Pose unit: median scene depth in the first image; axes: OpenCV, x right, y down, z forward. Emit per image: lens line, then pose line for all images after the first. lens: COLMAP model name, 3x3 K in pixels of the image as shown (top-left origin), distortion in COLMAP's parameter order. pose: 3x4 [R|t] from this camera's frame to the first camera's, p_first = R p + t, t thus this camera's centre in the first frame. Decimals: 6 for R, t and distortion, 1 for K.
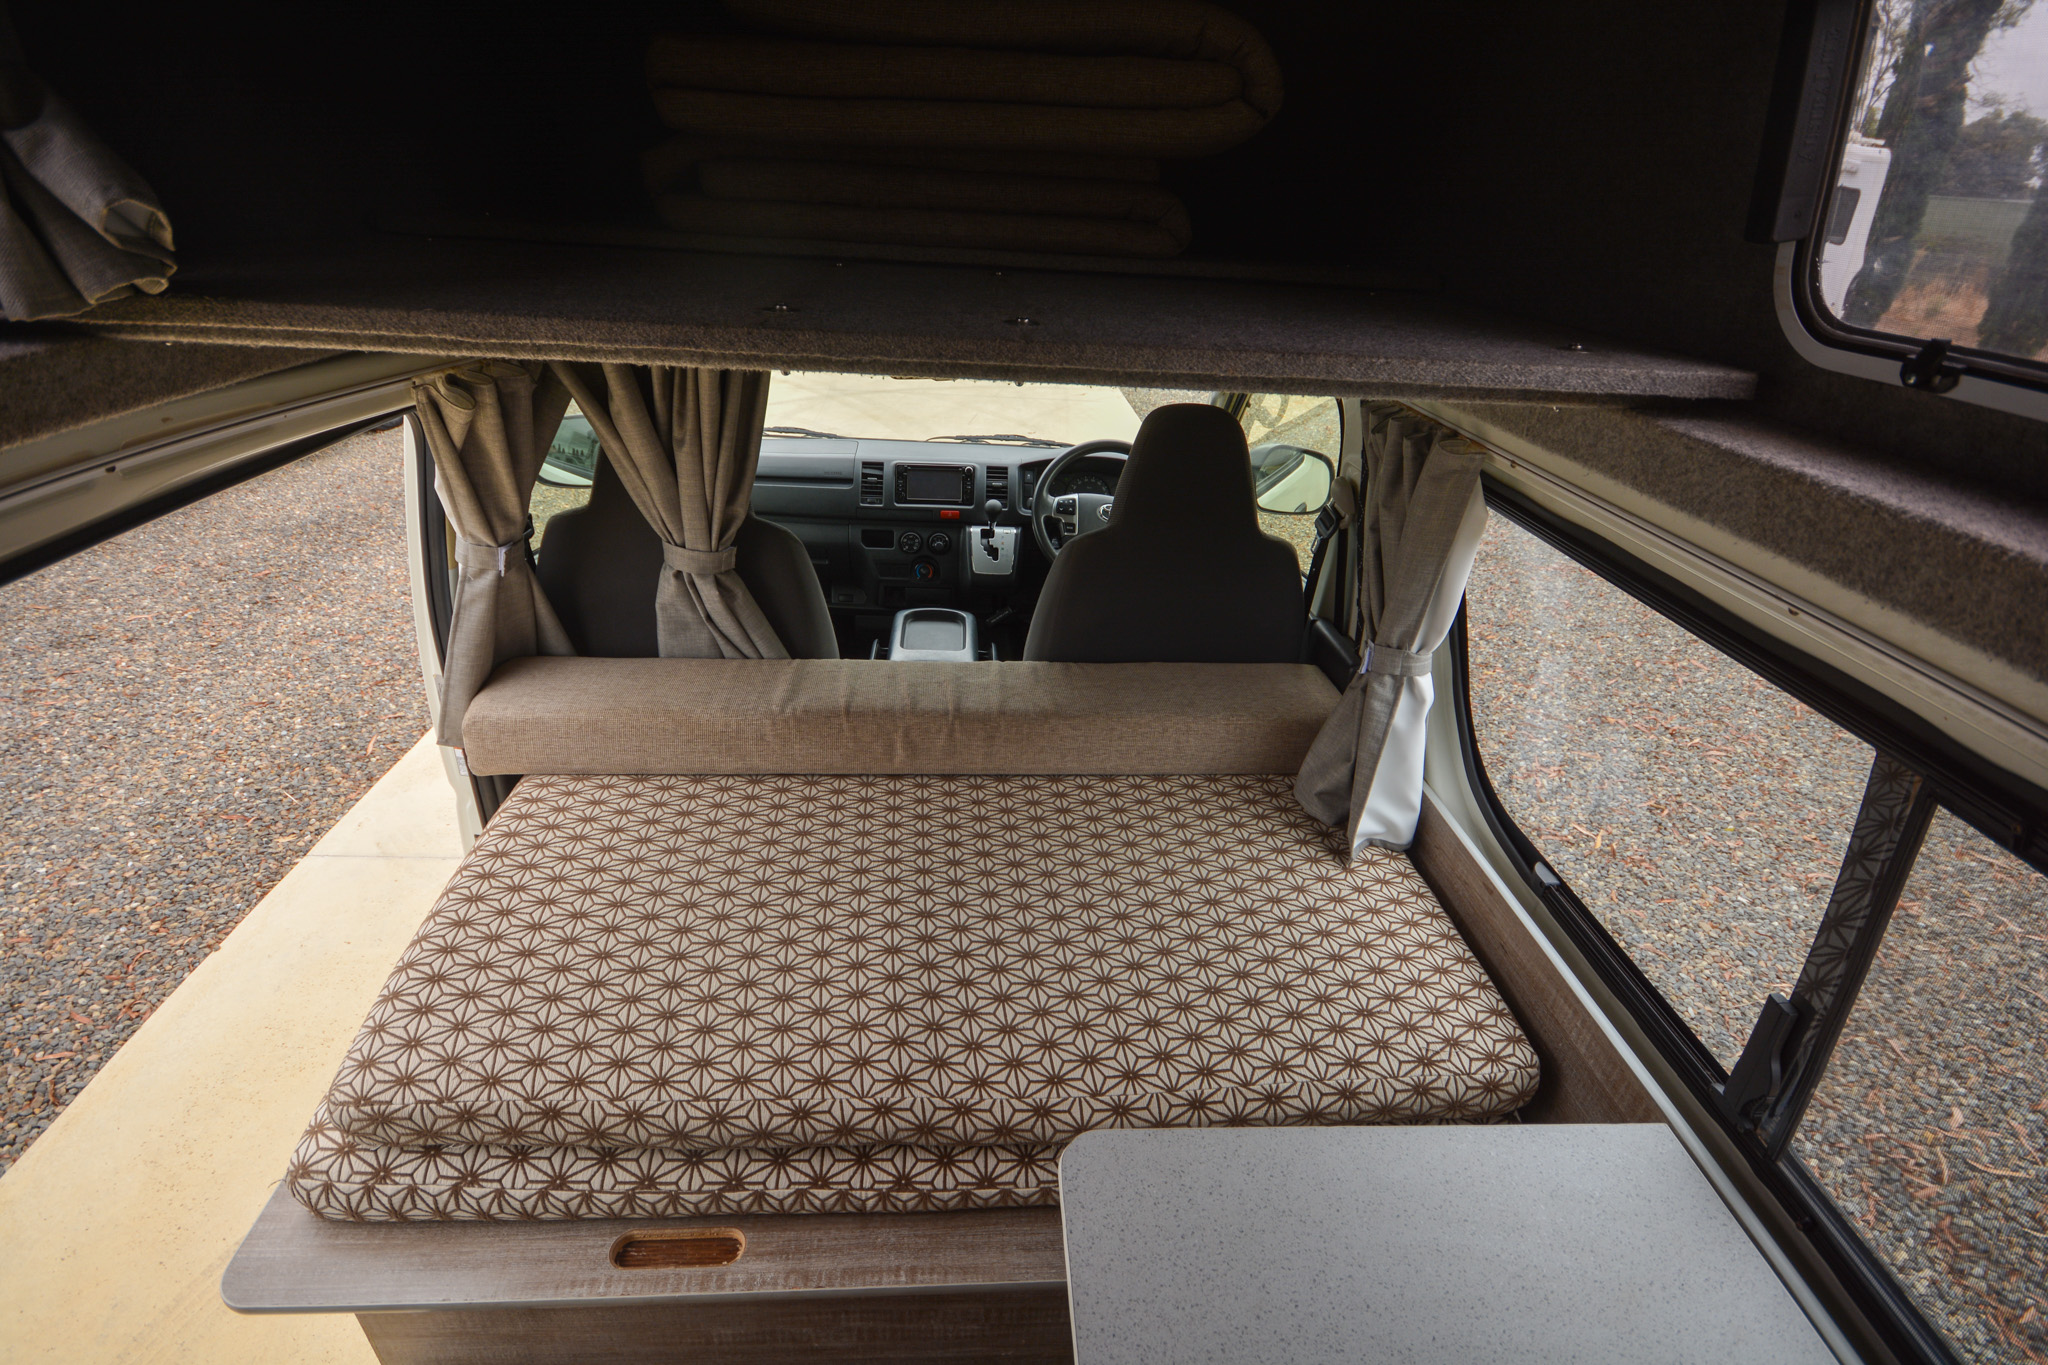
lens RADIAL K [[937.4, 0, 1026.8], [0, 937.4, 687.7], [0, 0, 1]] dist [0.007767, -0.005779]
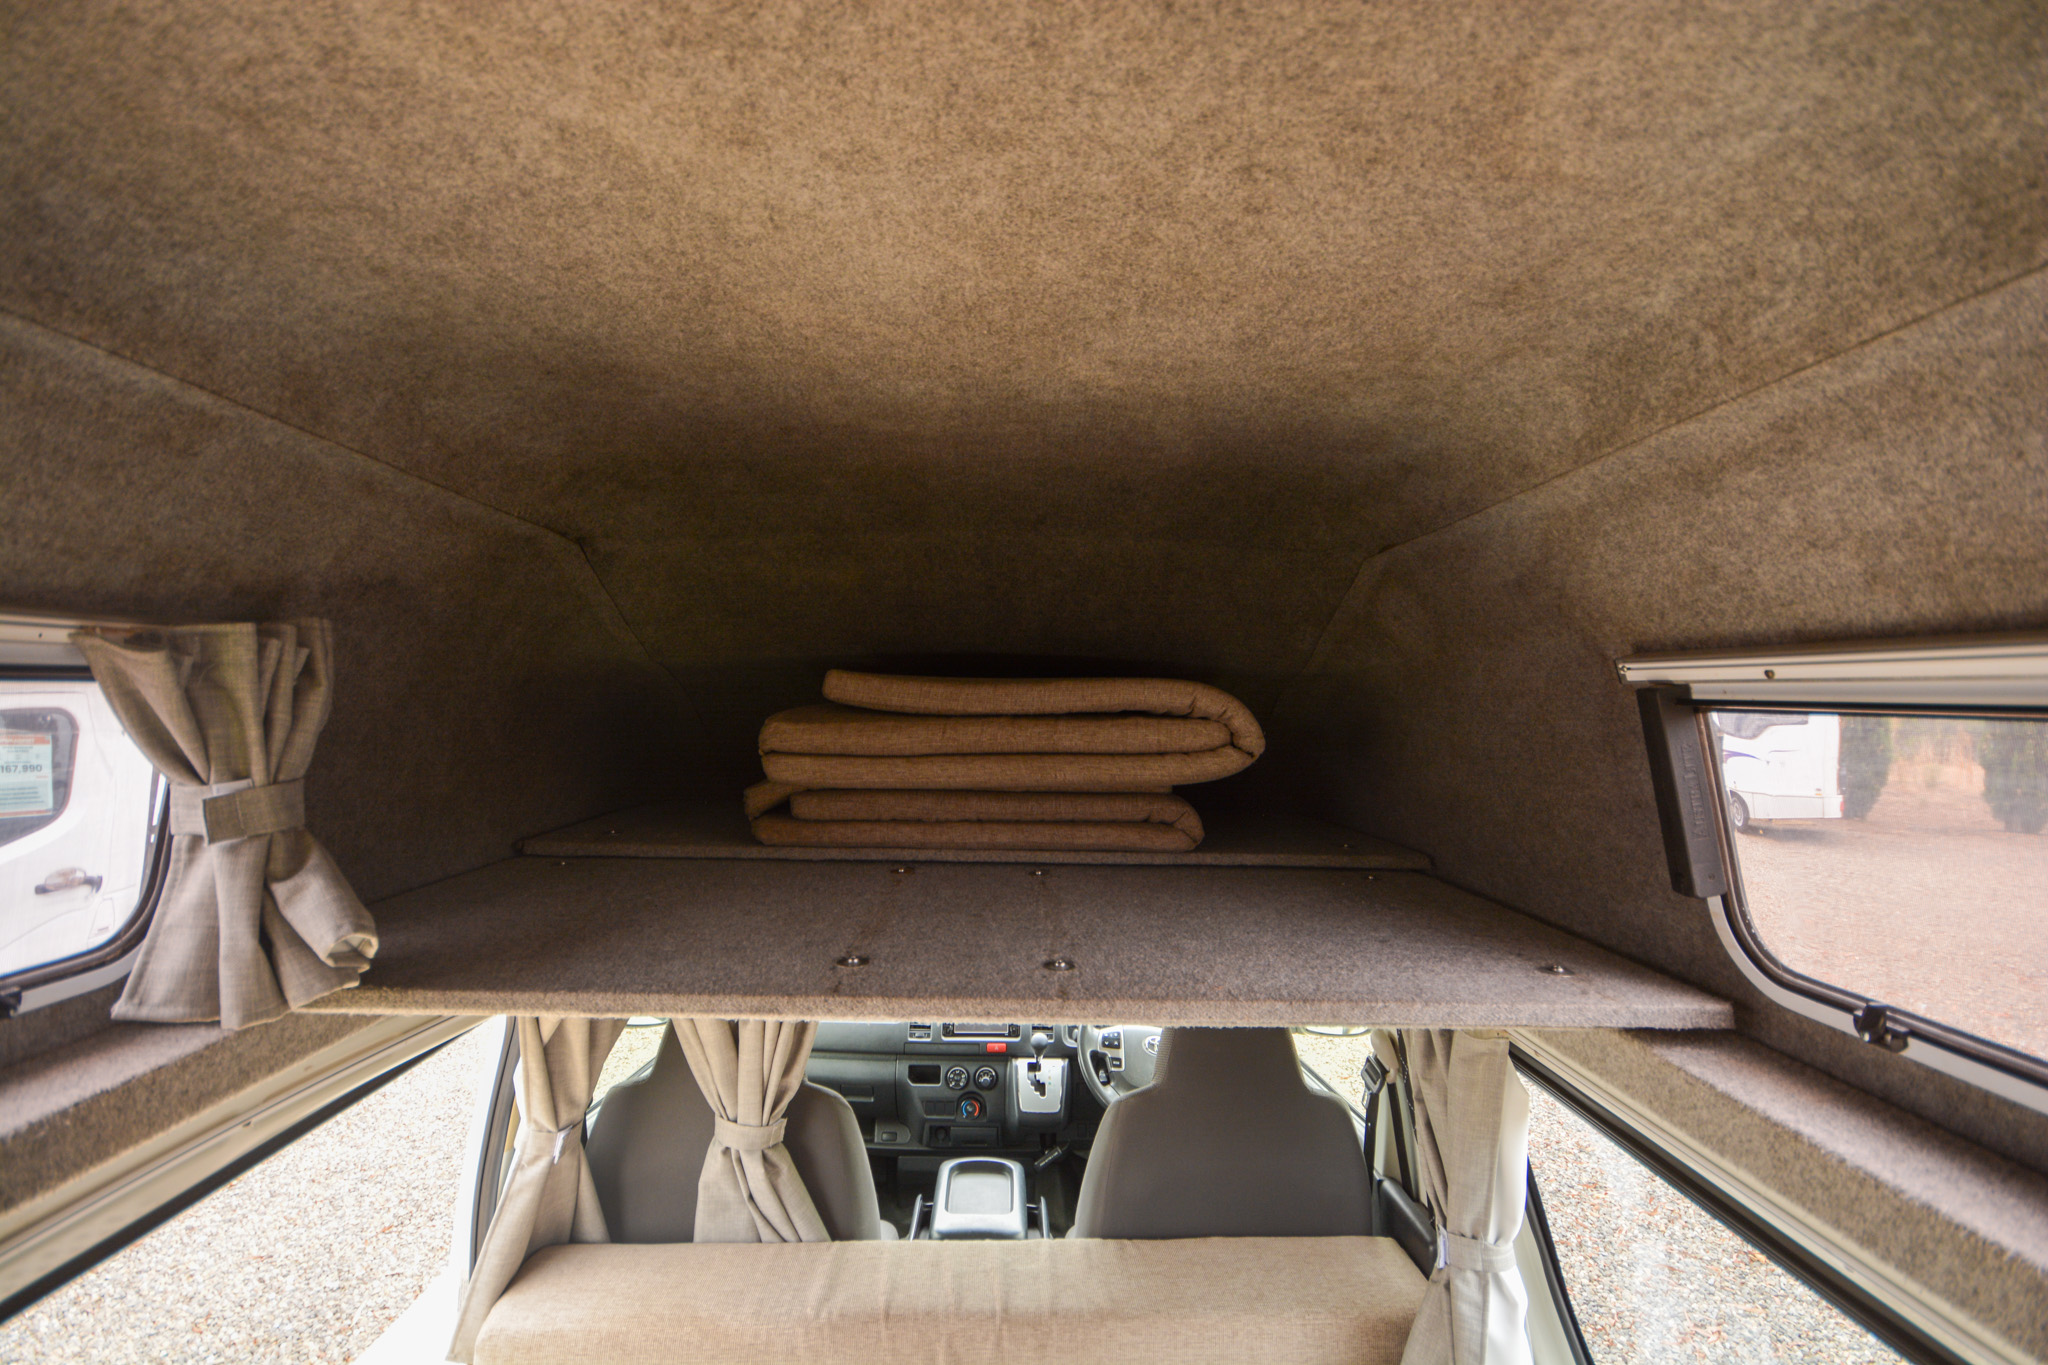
lens RADIAL K [[937.4, 0, 1025.5], [0, 937.4, 671.9], [0, 0, 1]] dist [0.007767, -0.005779]
pose [[0.998382, -0.040382, -0.040038, 0.007727], [0.016790, 0.882013, -0.470926, -0.089996], [0.054331, 0.469491, 0.881264, -0.100654]]
